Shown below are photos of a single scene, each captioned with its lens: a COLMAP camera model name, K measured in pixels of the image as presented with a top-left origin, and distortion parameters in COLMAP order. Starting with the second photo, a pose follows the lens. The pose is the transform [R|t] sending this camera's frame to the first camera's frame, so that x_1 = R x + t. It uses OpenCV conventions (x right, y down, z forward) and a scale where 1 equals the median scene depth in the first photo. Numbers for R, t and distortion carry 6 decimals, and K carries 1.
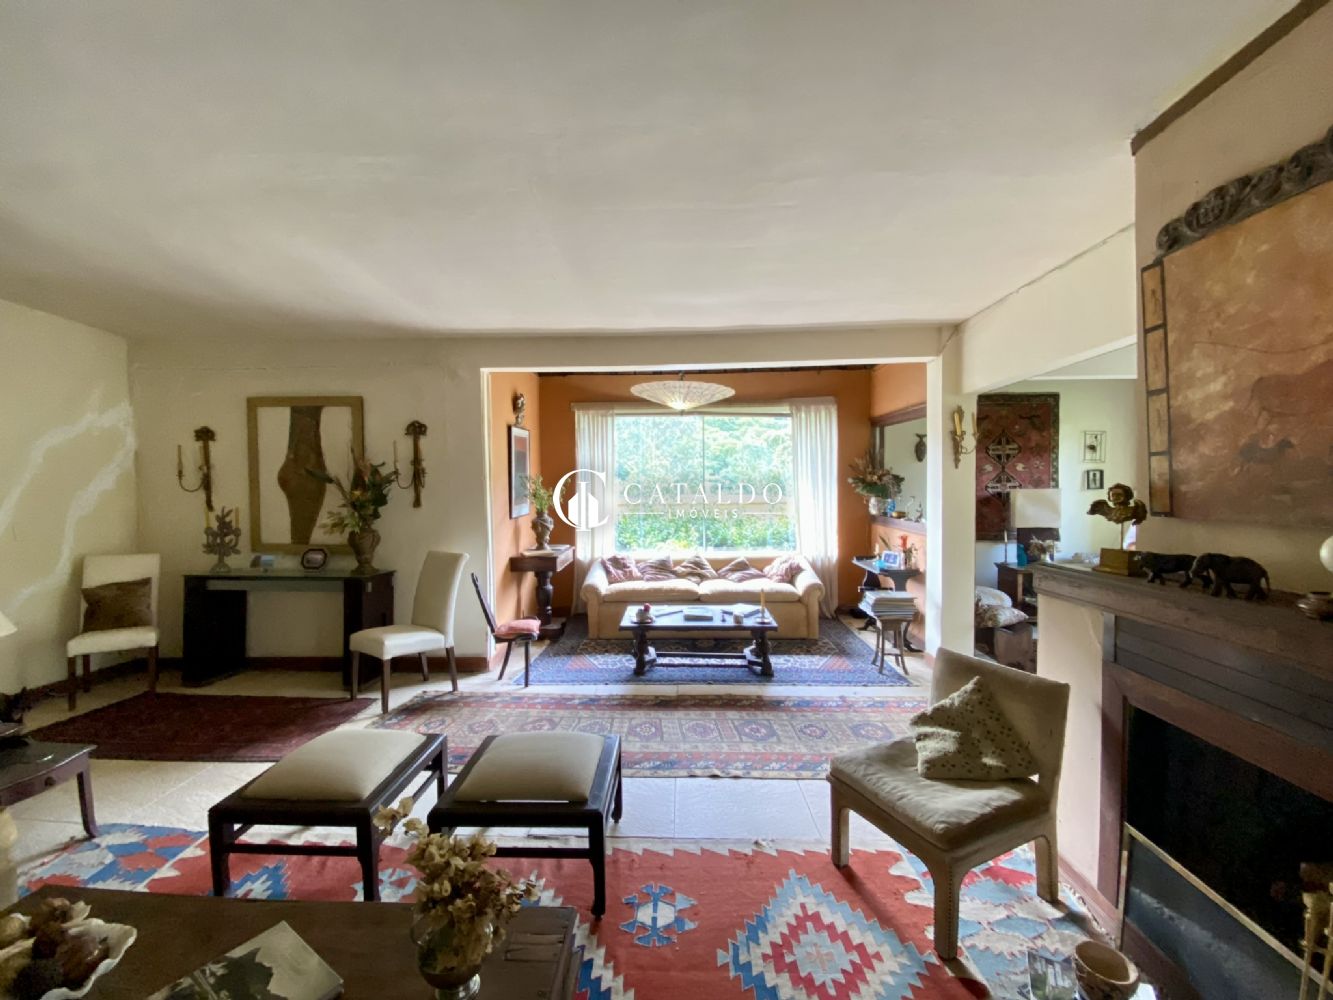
lens RADIAL K [[541.6, 0, 663.8], [0, 541.6, 498.4], [0, 0, 1]] dist [0.029034, -0.019679]
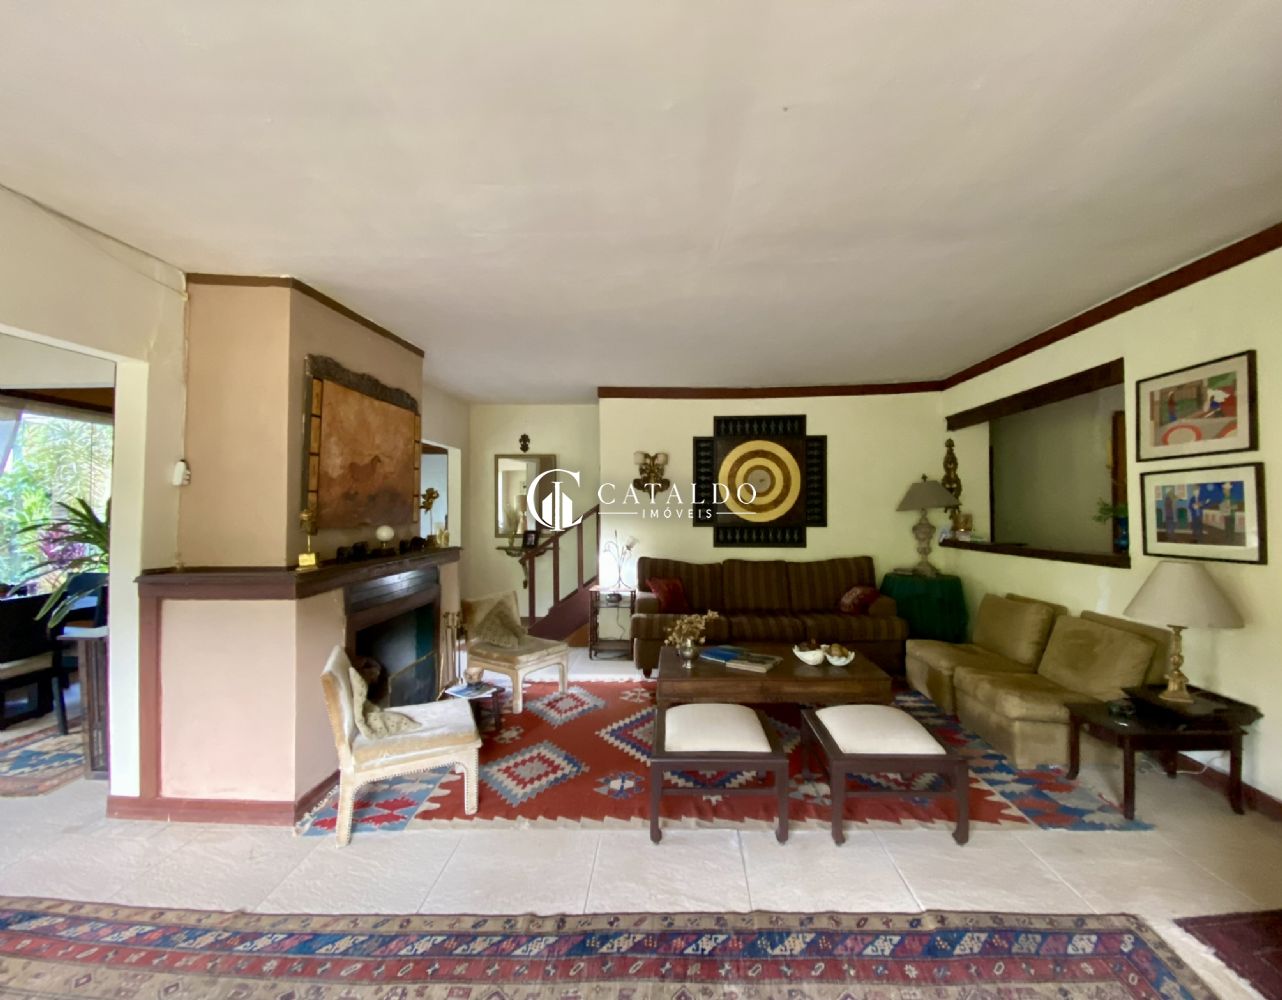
lens RADIAL K [[521.4, 0, 663.0], [0, 521.4, 497.5], [0, 0, 1]] dist [0.028759, -0.016148]
pose [[-0.999701, 0.013737, -0.020205, -0.118094], [0.013611, 0.999887, 0.006360, -0.059949], [0.020290, 0.006083, -0.999776, 2.618116]]
